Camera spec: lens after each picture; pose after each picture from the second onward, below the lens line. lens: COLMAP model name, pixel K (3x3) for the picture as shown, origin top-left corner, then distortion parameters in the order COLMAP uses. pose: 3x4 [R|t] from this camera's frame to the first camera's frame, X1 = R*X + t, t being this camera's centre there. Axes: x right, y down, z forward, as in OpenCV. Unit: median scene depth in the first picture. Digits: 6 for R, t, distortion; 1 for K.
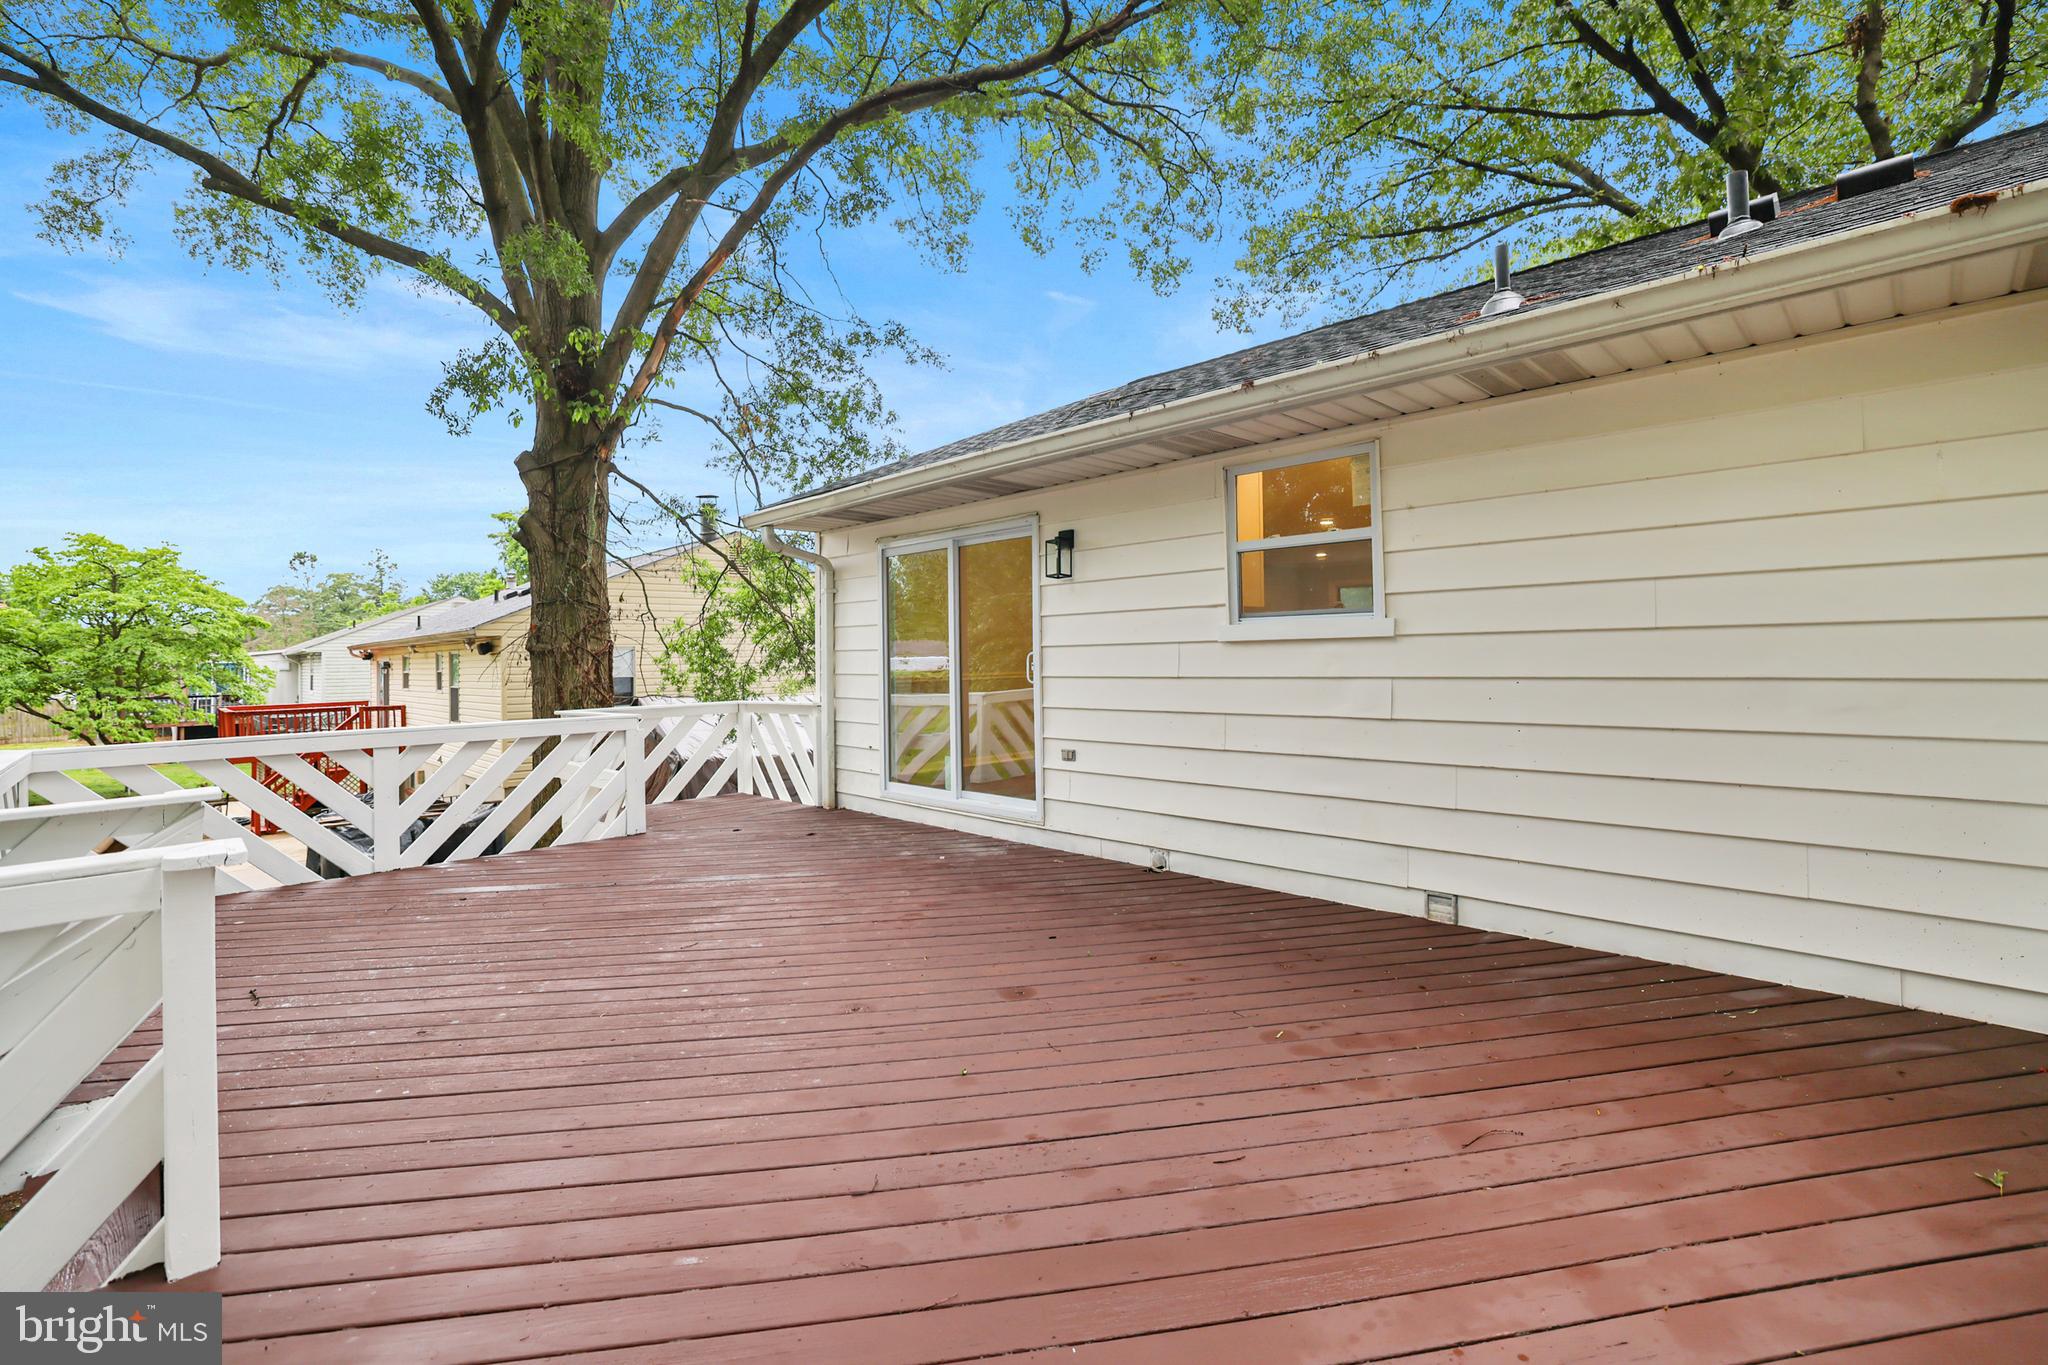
lens RADIAL K [[890.6, 0, 1029.9], [0, 890.6, 674.7], [0, 0, 1]] dist [-0.046345, 0.018040]
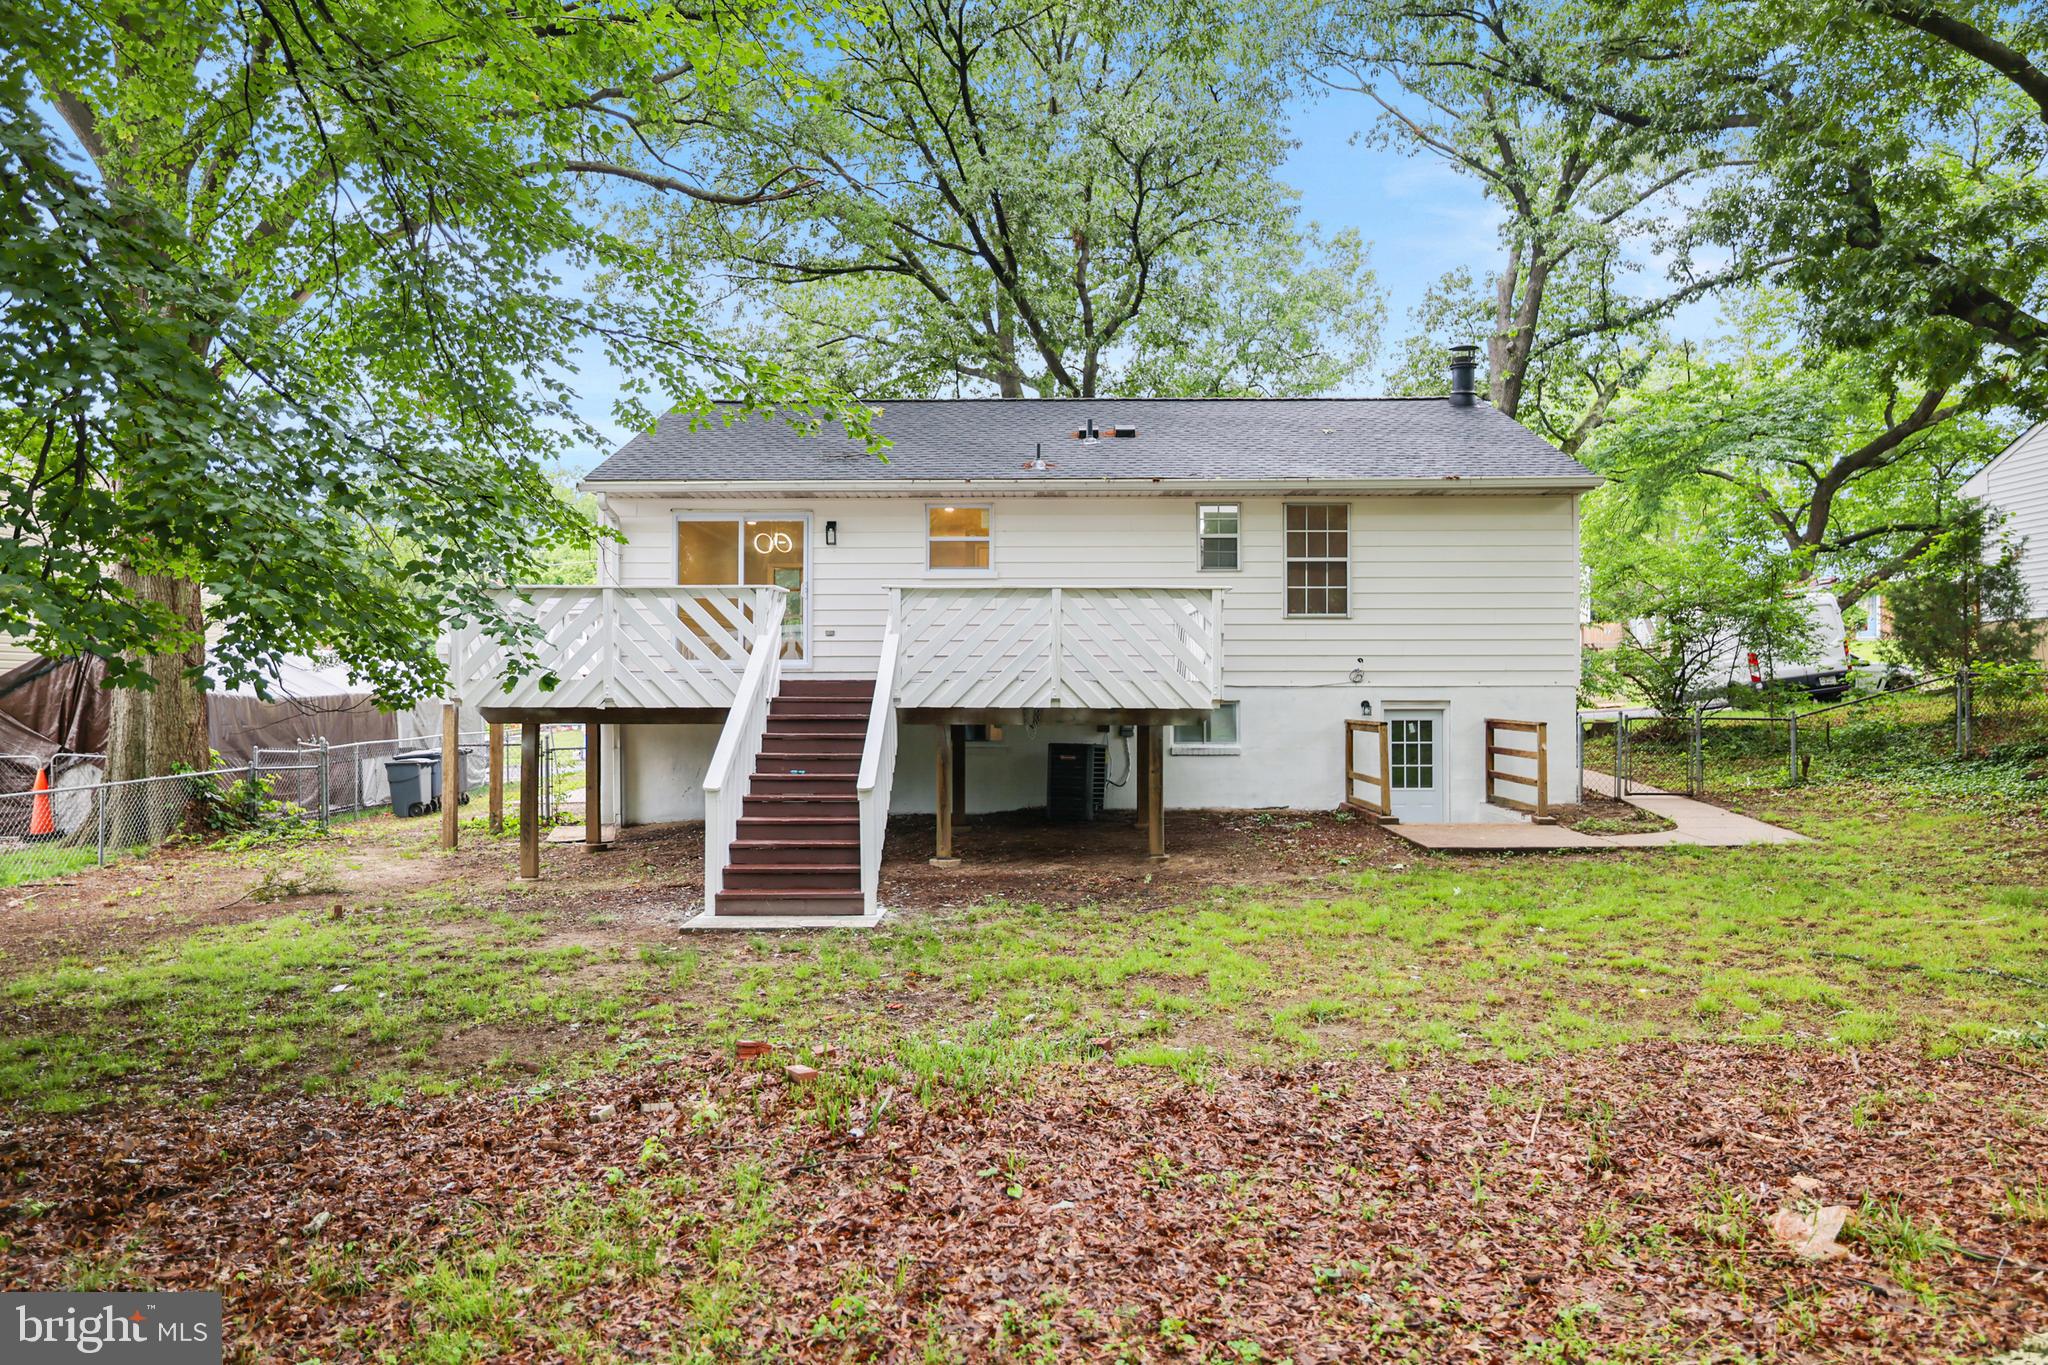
lens RADIAL K [[1391.5, 0, 1024.0], [0, 1391.5, 682.5], [0, 0, 1]] dist [-0.000547, -0.000266]
pose [[0.717773, 0.023379, 0.695884, -1.121410], [0.003513, 0.999302, -0.037196, 0.196108], [-0.696268, 0.029143, 0.717190, -0.946508]]
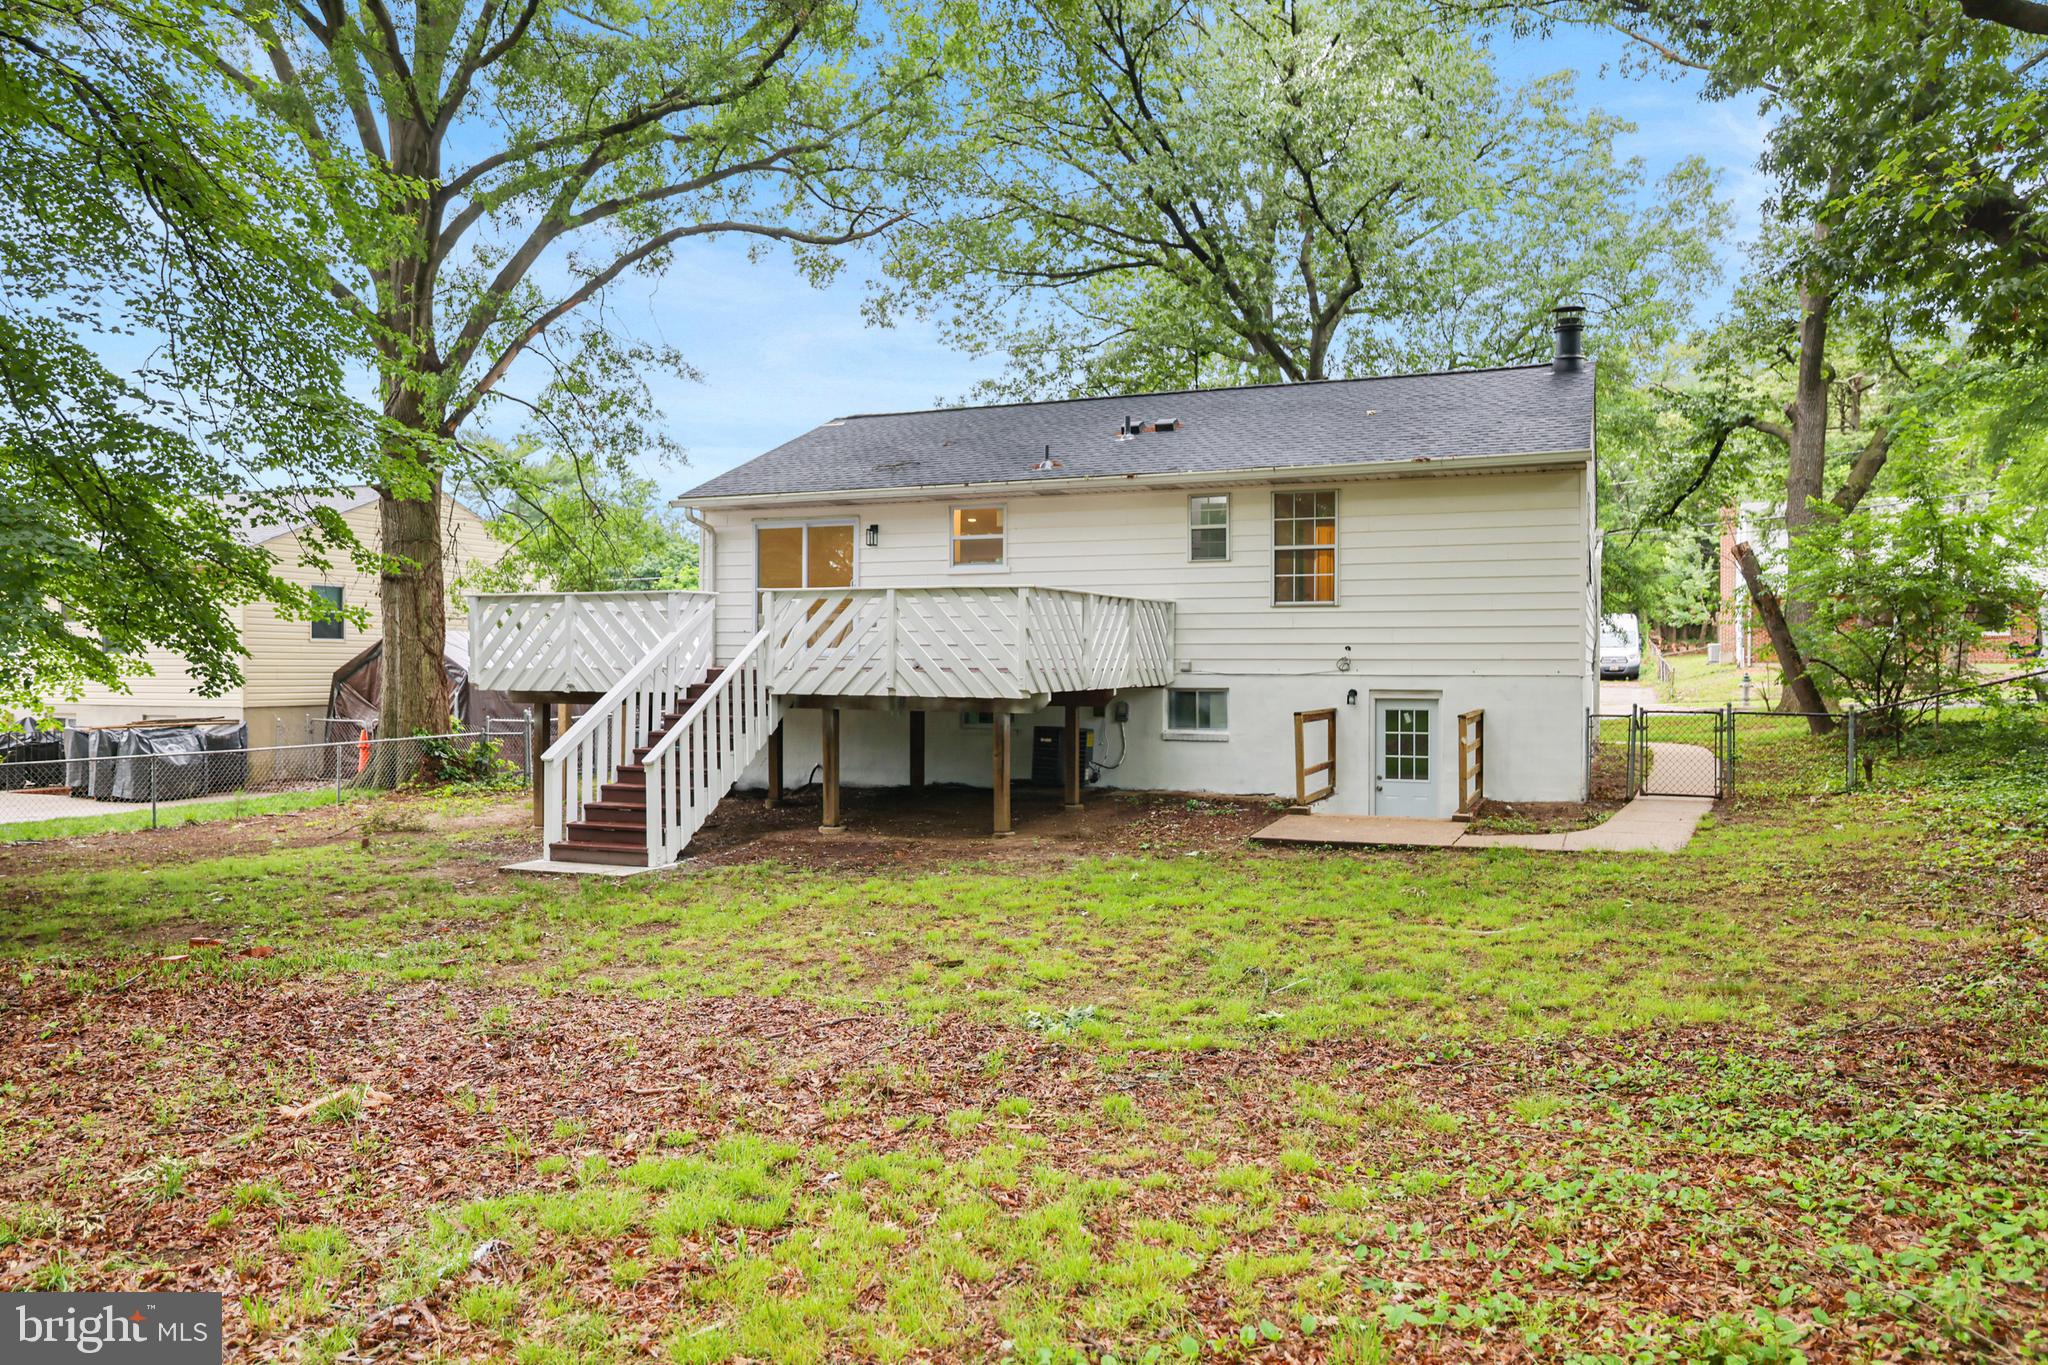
lens RADIAL K [[1391.5, 0, 1024.0], [0, 1391.5, 682.5], [0, 0, 1]] dist [-0.000547, -0.000266]
pose [[0.920819, 0.017687, 0.389589, -0.599248], [-0.011857, 0.999779, -0.017364, 0.180276], [-0.389810, 0.011370, 0.920825, -1.463143]]
